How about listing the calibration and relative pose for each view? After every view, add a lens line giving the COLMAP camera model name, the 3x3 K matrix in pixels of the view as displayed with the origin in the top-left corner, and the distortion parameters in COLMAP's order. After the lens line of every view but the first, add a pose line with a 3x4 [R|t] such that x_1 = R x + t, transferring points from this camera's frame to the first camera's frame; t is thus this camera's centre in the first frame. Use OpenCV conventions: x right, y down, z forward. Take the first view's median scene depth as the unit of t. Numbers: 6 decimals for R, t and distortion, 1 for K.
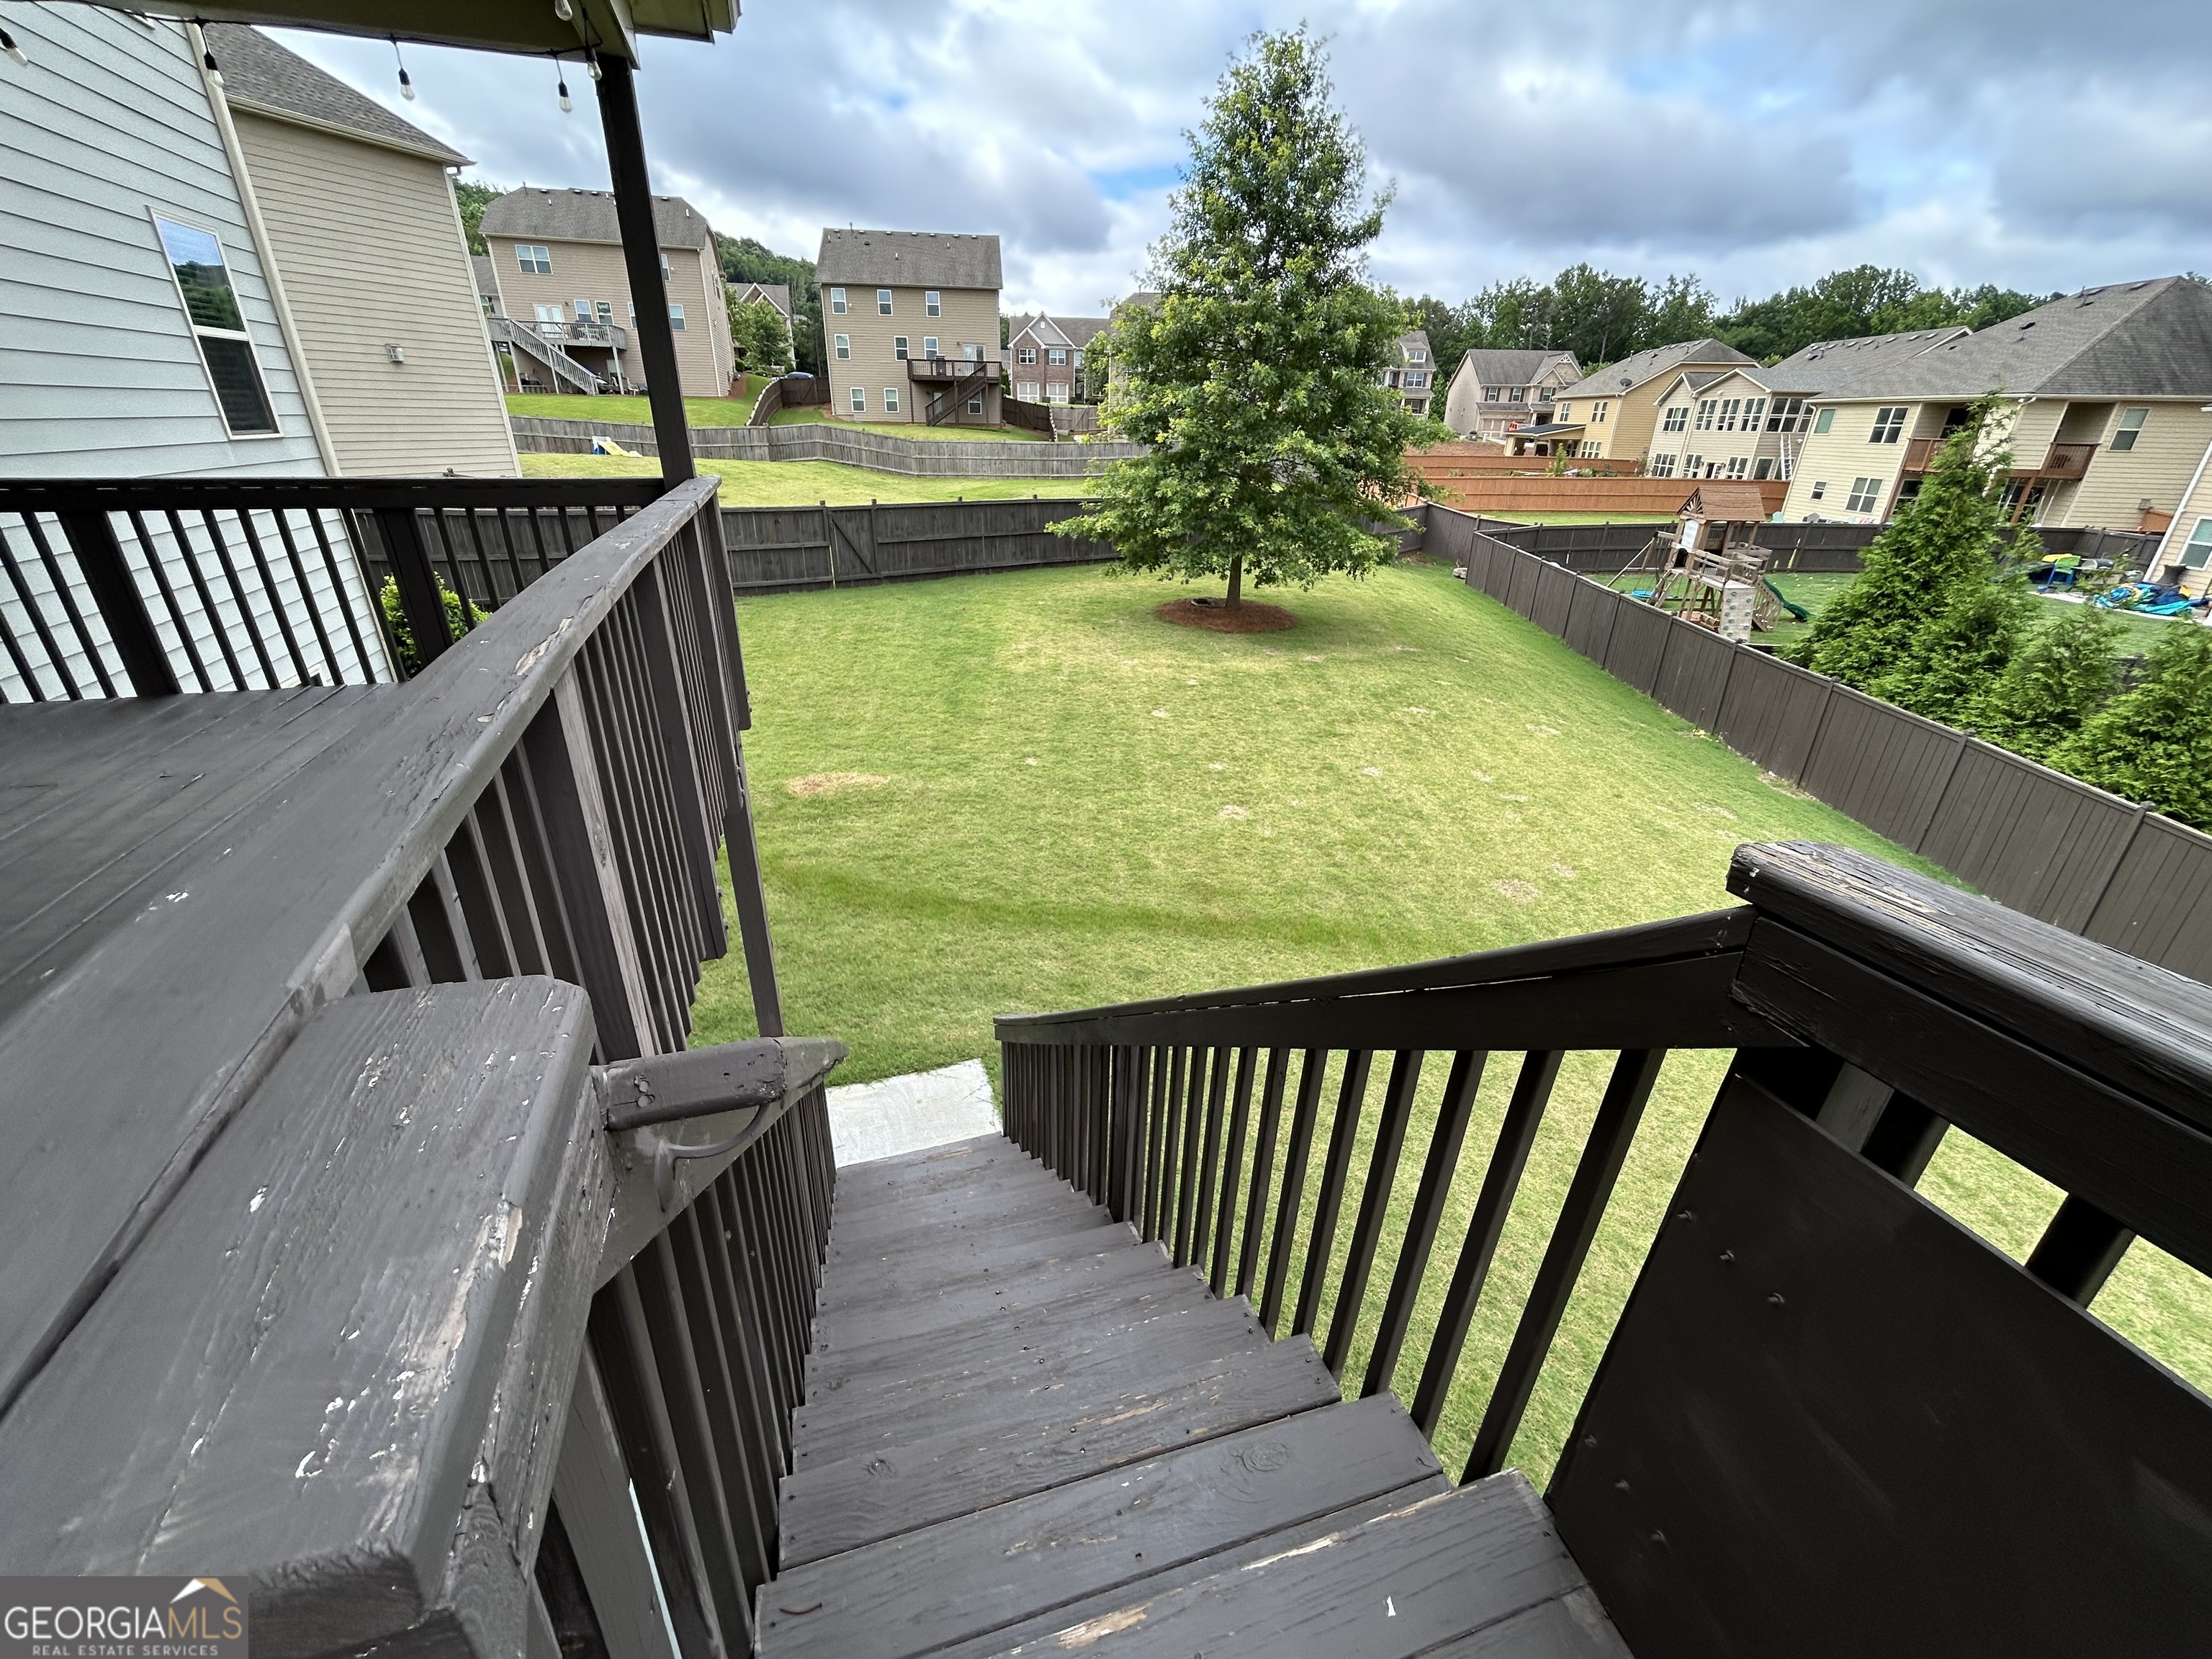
lens RADIAL K [[901.7, 0, 1106.8], [0, 901.7, 832.5], [0, 0, 1]] dist [-0.003632, 0.001375]
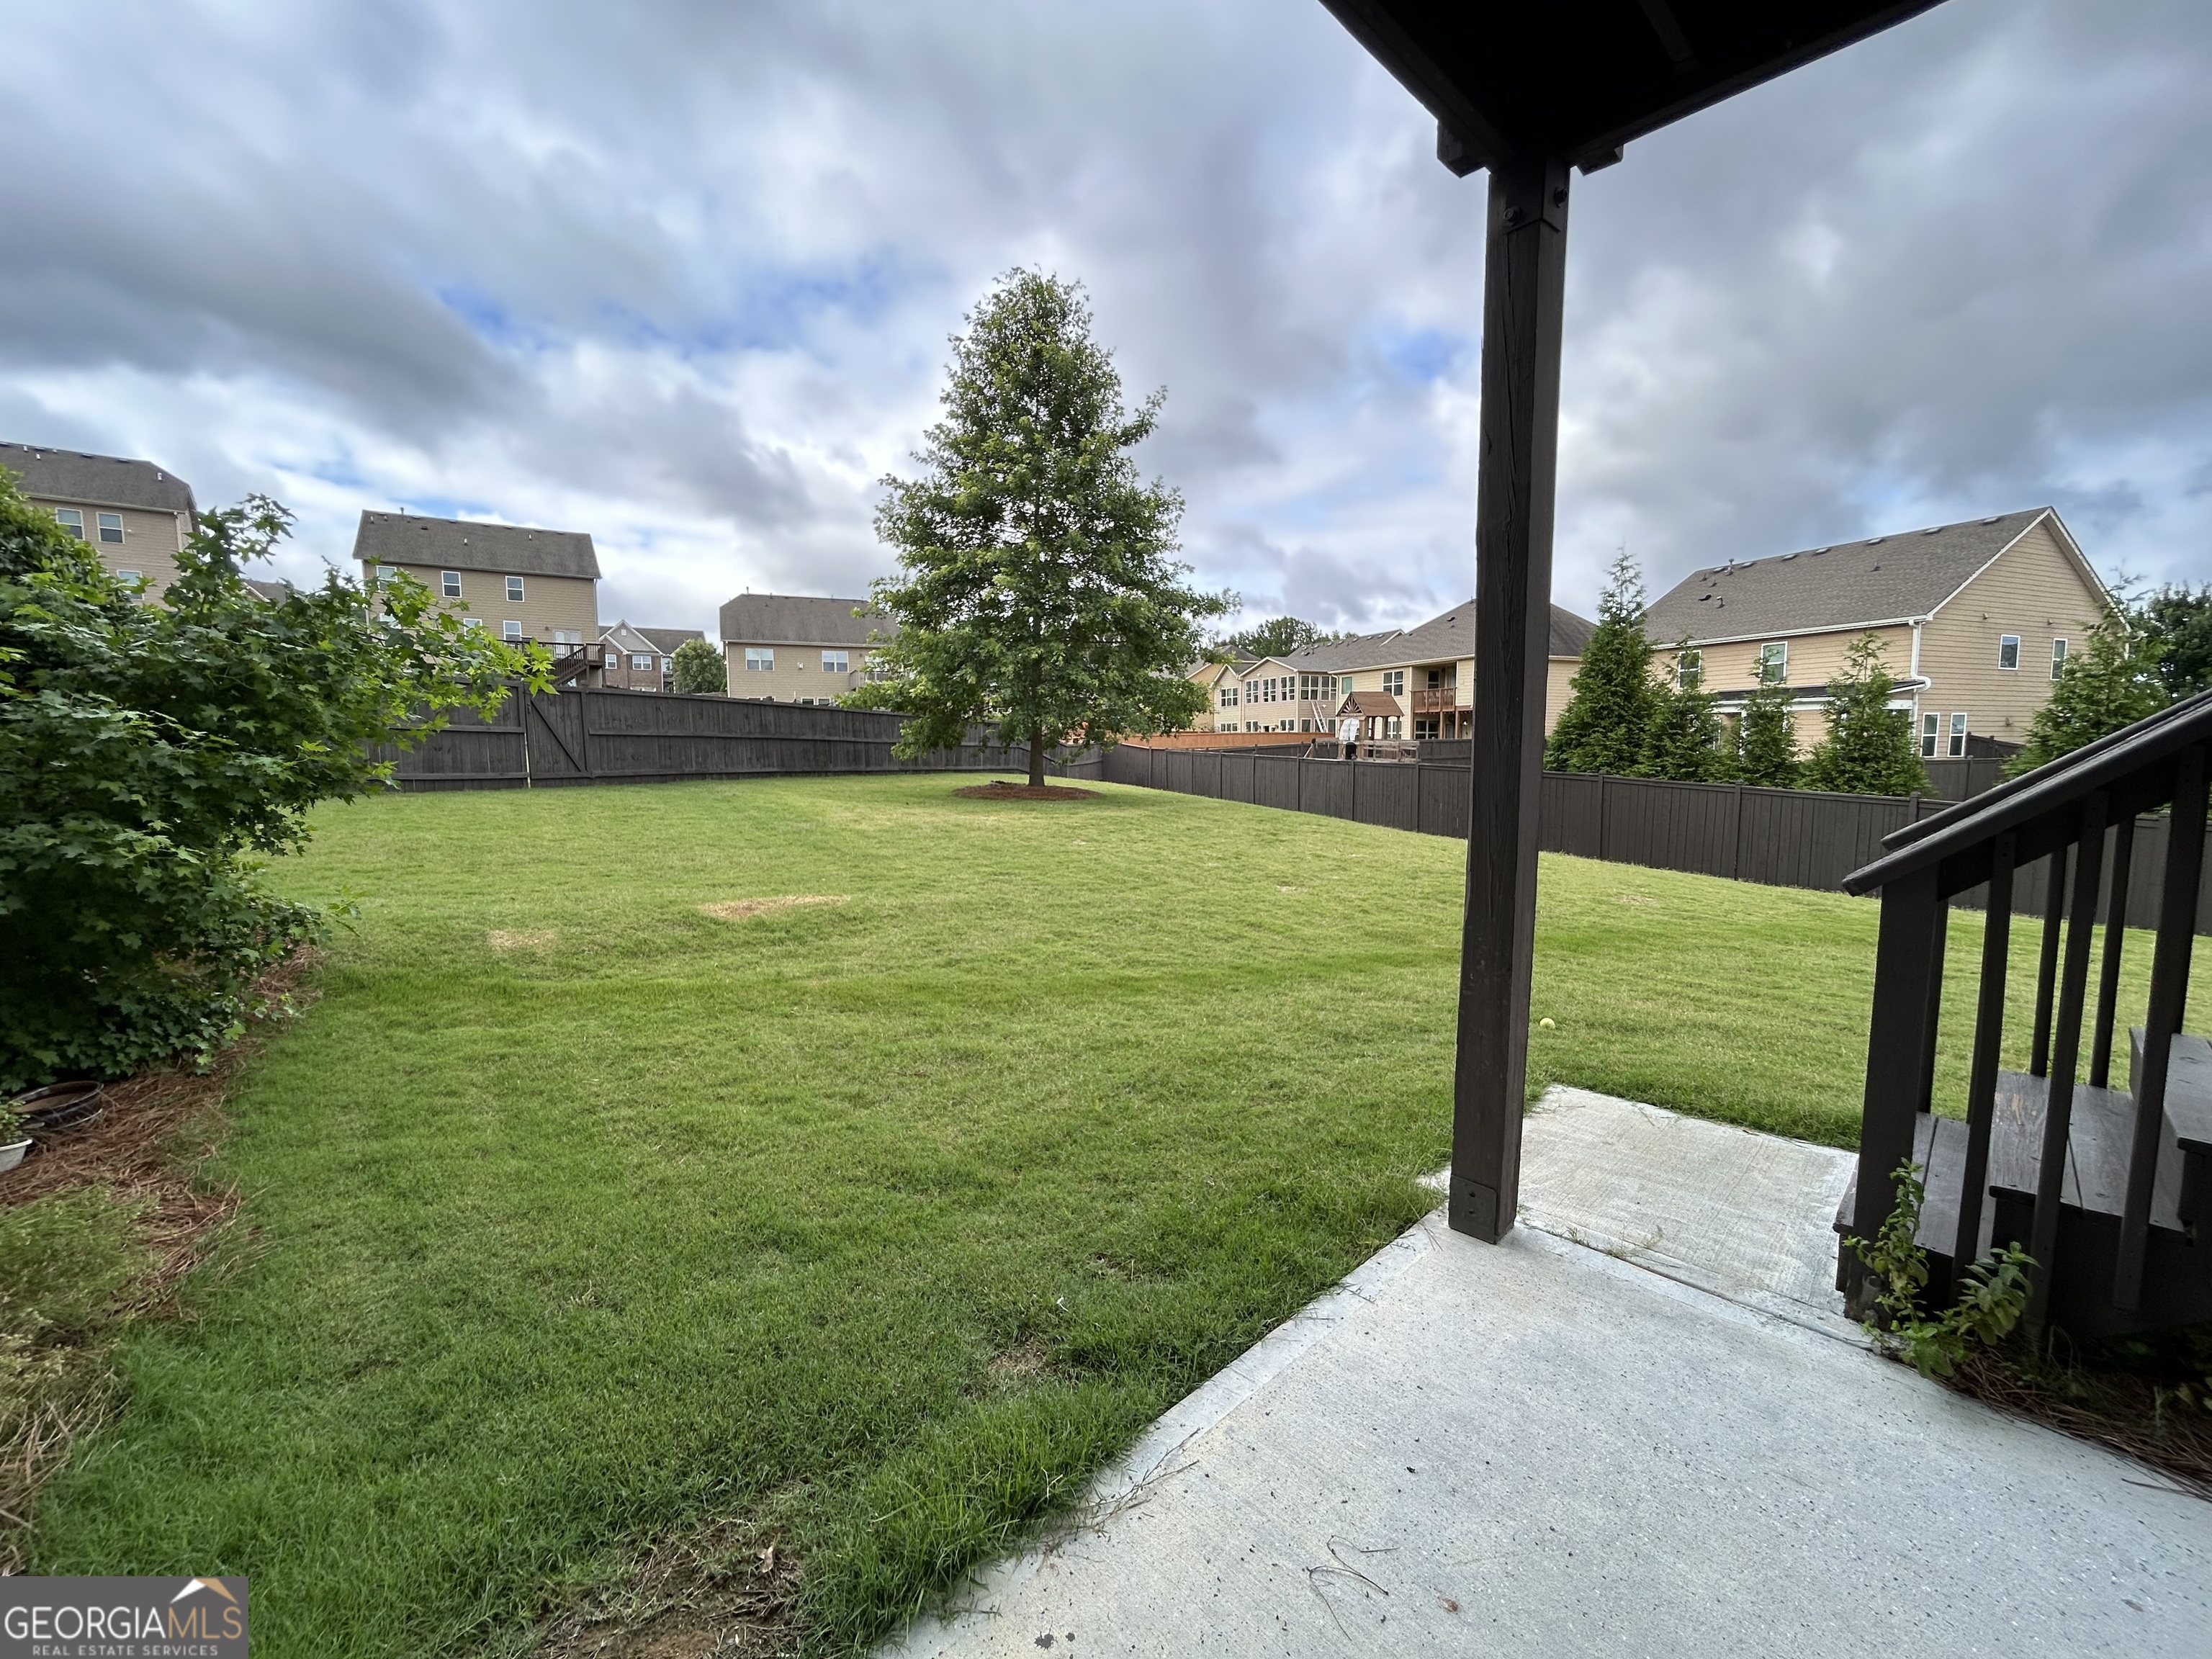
lens RADIAL K [[901.7, 0, 1102.0], [0, 901.7, 832.0], [0, 0, 1]] dist [-0.003632, 0.001375]
pose [[0.897003, -0.066633, 0.436973, -0.114884], [0.206387, 0.937334, -0.280732, 0.038324], [-0.390883, 0.342003, 0.854544, 0.108816]]
